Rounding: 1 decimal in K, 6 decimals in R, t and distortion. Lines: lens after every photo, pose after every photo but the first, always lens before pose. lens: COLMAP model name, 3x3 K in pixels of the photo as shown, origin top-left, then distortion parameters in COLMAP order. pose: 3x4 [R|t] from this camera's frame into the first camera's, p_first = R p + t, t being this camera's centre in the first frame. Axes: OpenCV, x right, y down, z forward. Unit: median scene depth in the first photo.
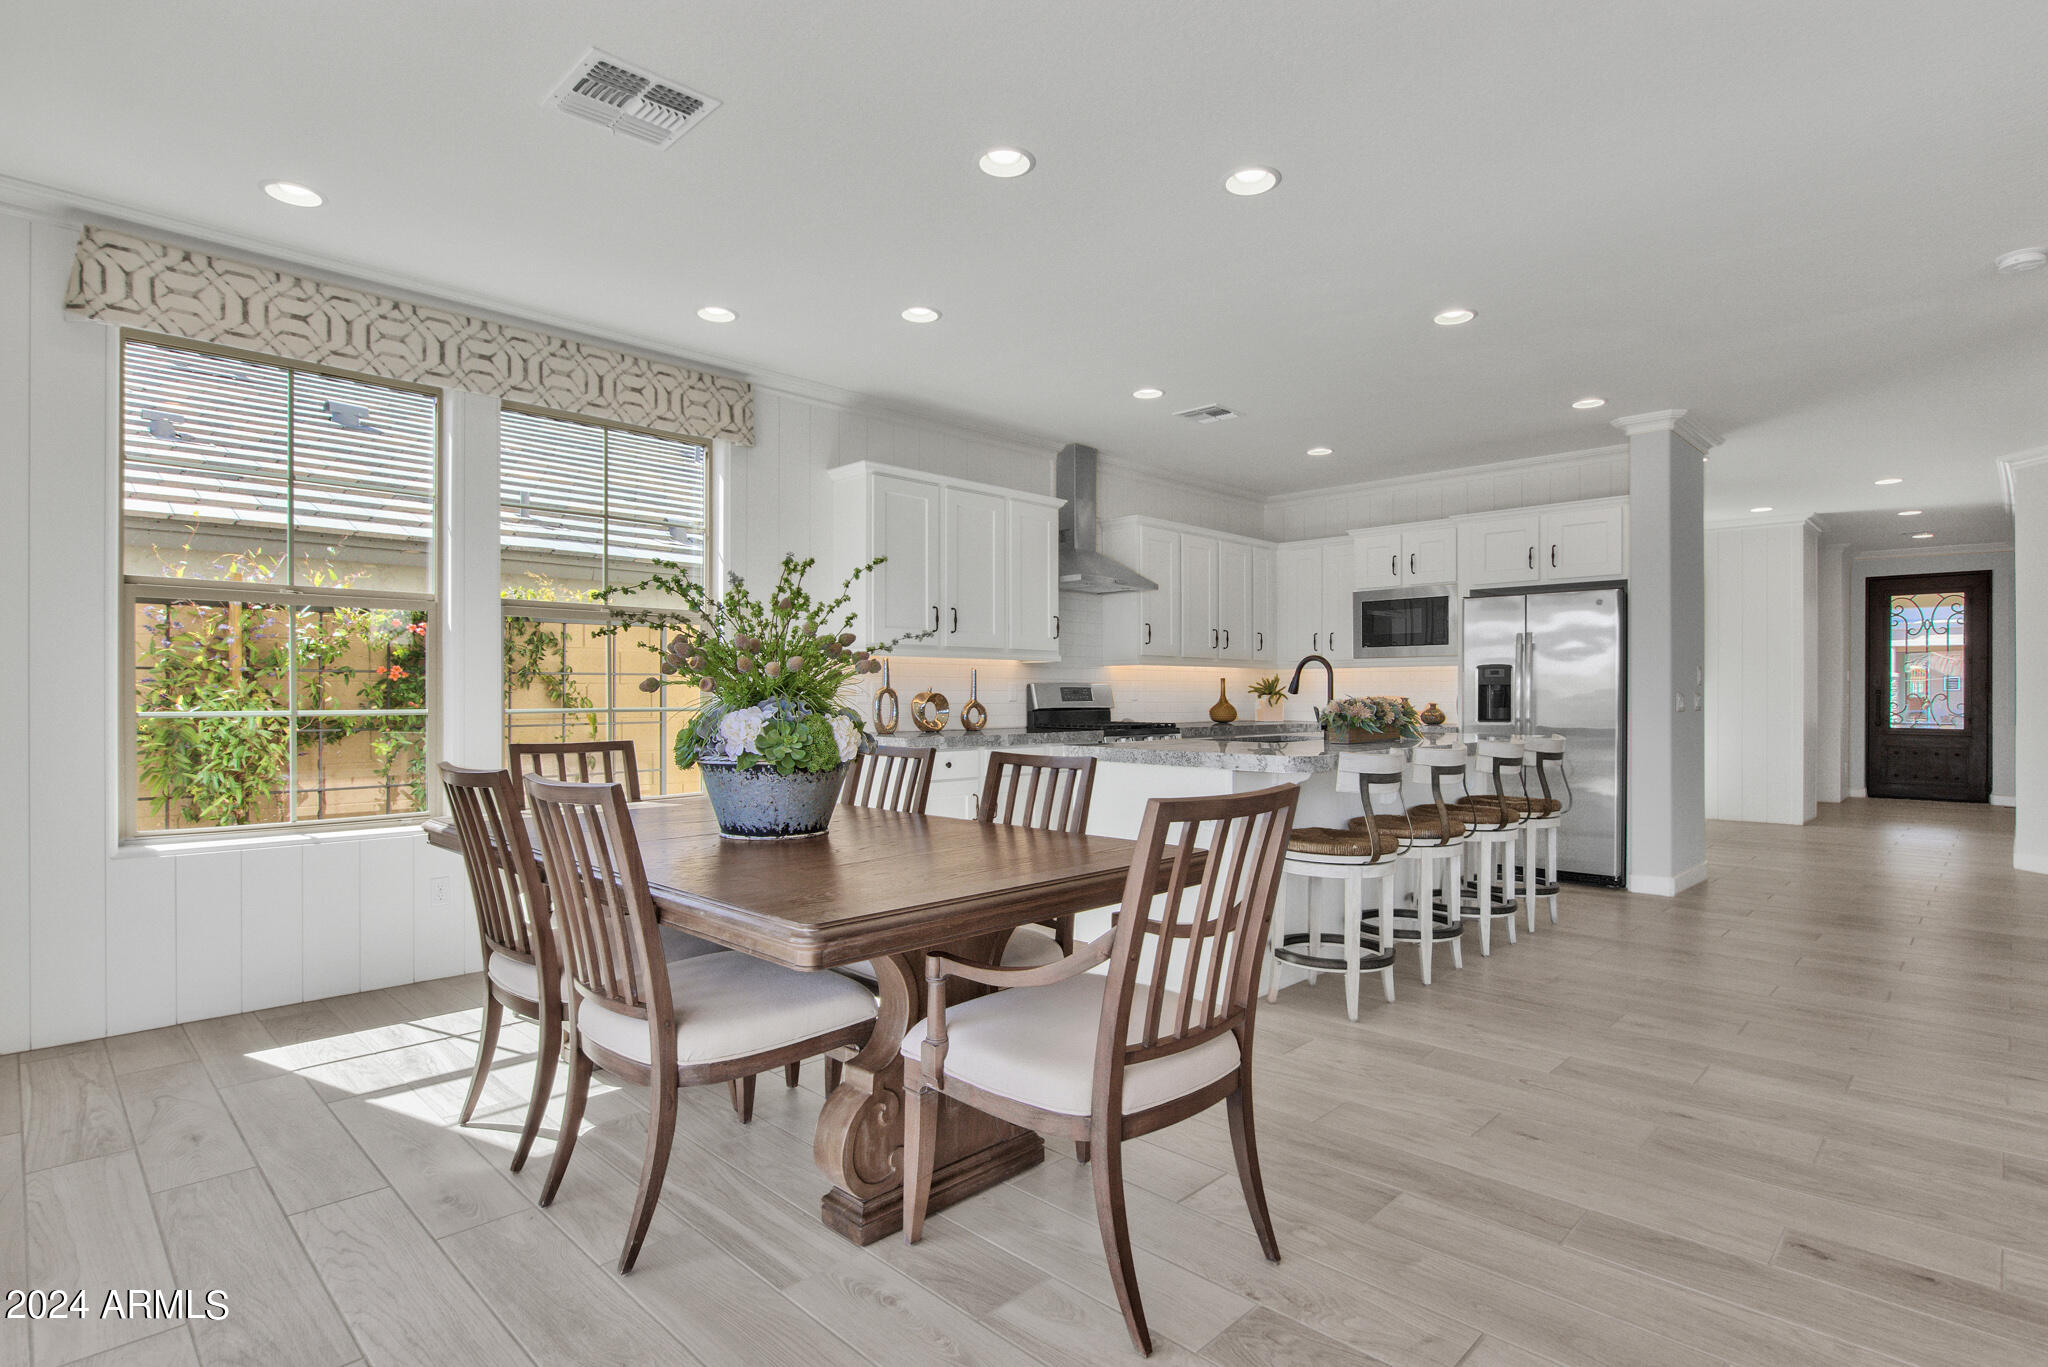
lens RADIAL K [[1041.0, 0, 1031.1], [0, 1041.0, 690.5], [0, 0, 1]] dist [-0.003817, -0.001488]
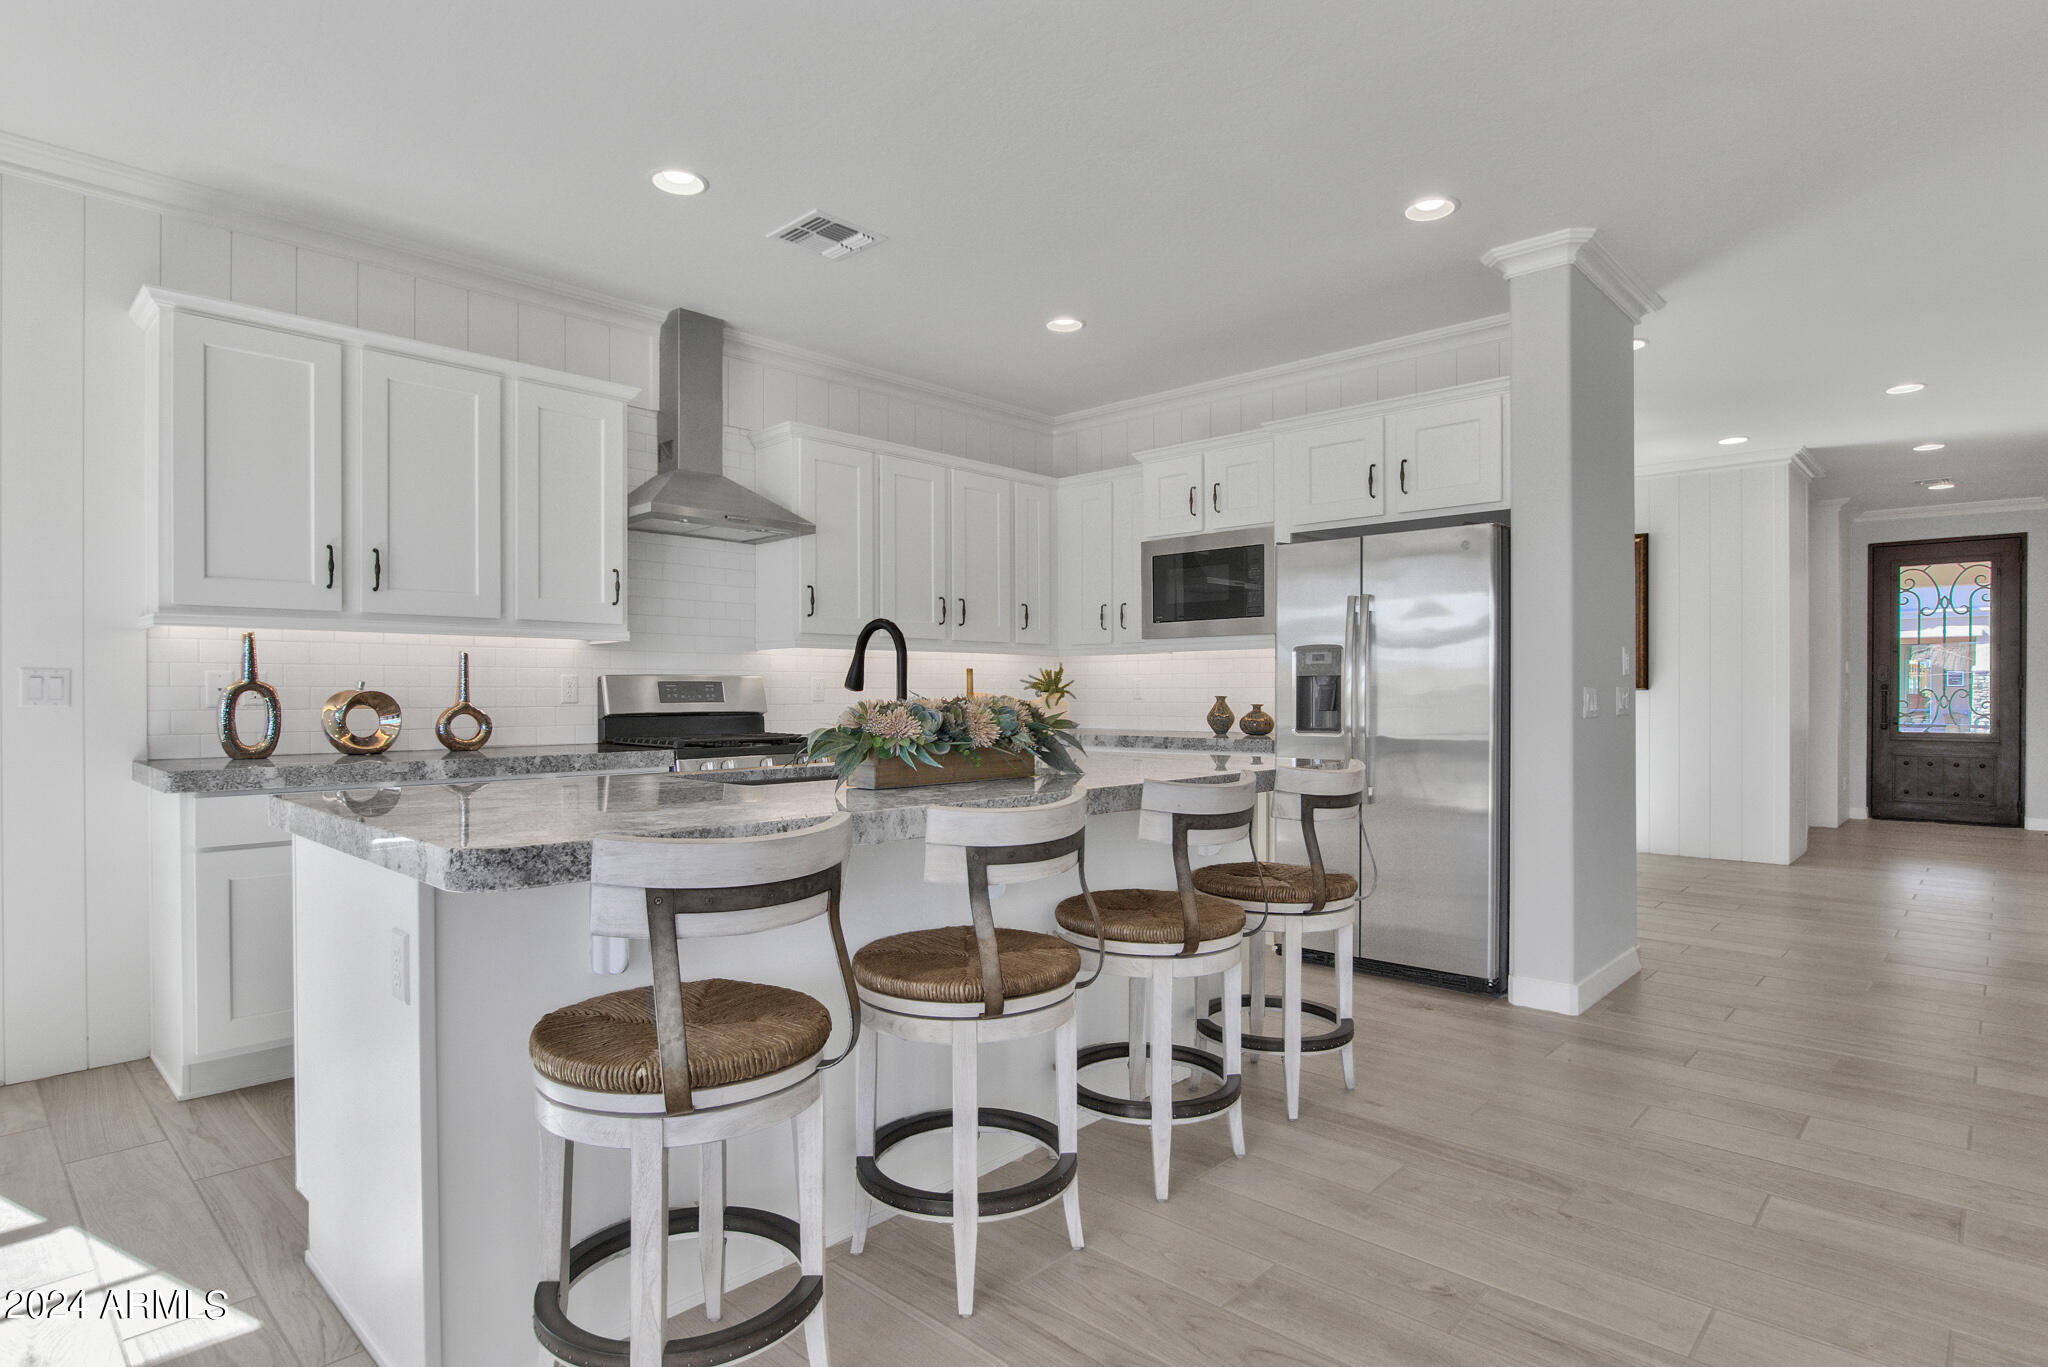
lens RADIAL K [[1083.3, 0, 1016.7], [0, 1083.3, 691.5], [0, 0, 1]] dist [-0.018843, 0.003063]
pose [[0.999939, -0.001924, 0.010851, 0.237304], [0.001891, 0.999994, 0.002967, 0.001709], [-0.010857, -0.002946, 0.999937, 0.309184]]
